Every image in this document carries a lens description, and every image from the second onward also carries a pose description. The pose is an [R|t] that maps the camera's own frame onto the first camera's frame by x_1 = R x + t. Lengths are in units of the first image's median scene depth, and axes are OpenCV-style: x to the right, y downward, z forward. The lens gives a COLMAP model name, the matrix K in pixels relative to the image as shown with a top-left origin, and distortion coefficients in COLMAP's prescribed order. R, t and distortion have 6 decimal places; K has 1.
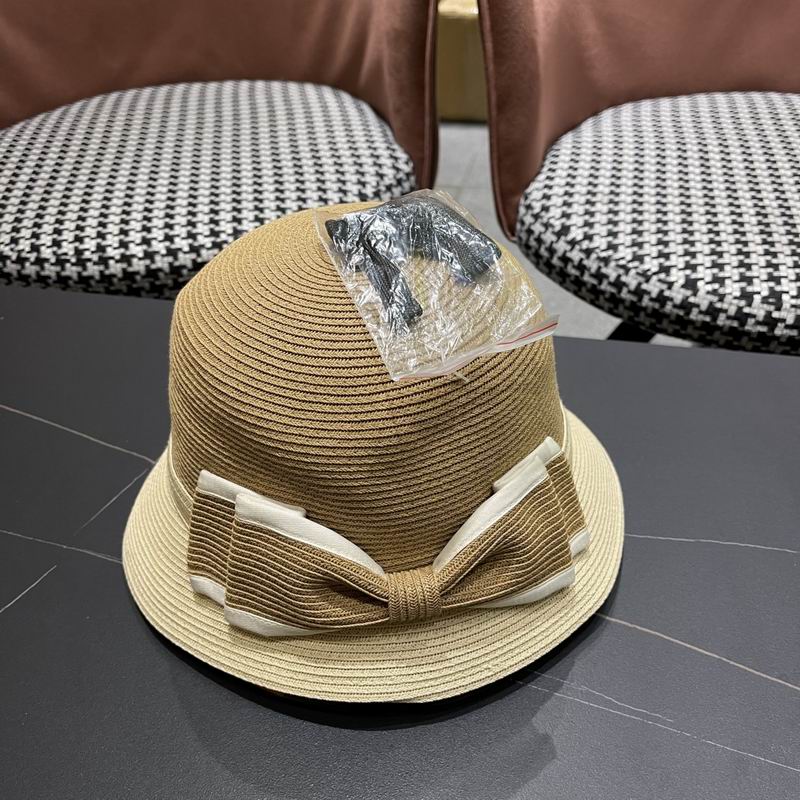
lens RADIAL K [[826.5, 0, 399.3], [0, 826.5, 411.5], [0, 0, 1]] dist [0.014019, 0.000000]
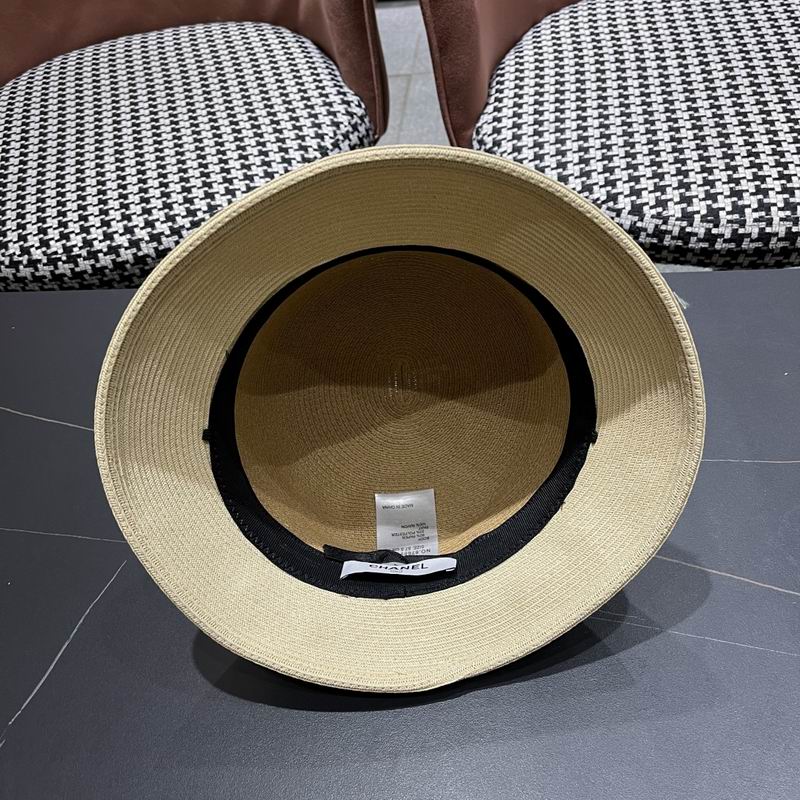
lens RADIAL K [[826.5, 0, 406.5], [0, 826.5, 411.0], [0, 0, 1]] dist [0.014019, 0.000000]
pose [[0.989323, -0.145282, 0.011523, 0.000252], [0.141675, 0.977271, 0.157702, -0.096239], [-0.034172, -0.154386, 0.987420, -0.094868]]
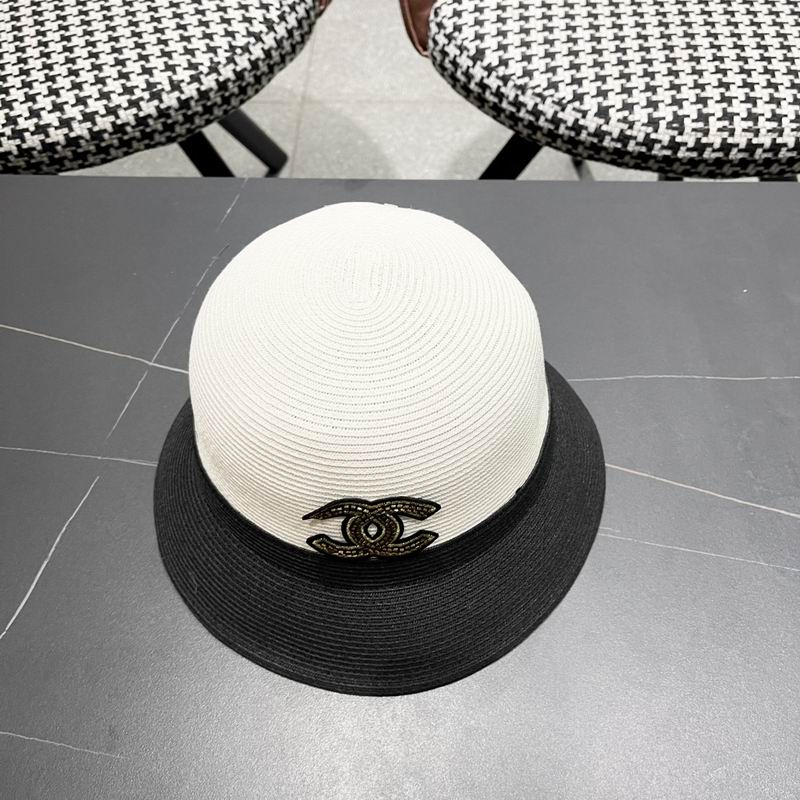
lens RADIAL K [[826.5, 0, 406.9], [0, 826.5, 406.1], [0, 0, 1]] dist [0.014019, 0.000000]
pose [[0.982591, -0.147557, 0.112878, -0.066933], [0.104386, 0.941112, 0.321576, -0.146695], [-0.153681, -0.304195, 0.940132, -0.077591]]
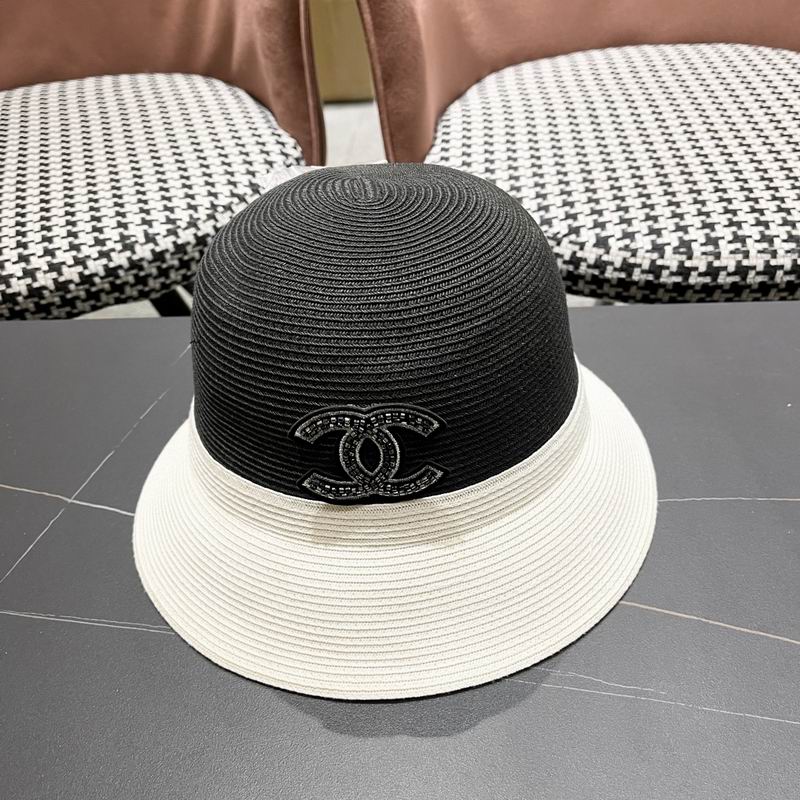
lens RADIAL K [[826.5, 0, 406.9], [0, 826.5, 401.3], [0, 0, 1]] dist [0.014019, 0.000000]
pose [[0.984077, -0.129334, 0.121922, -0.021190], [0.128182, 0.991600, 0.017283, -0.010510], [-0.123133, -0.001380, 0.992389, 0.038173]]
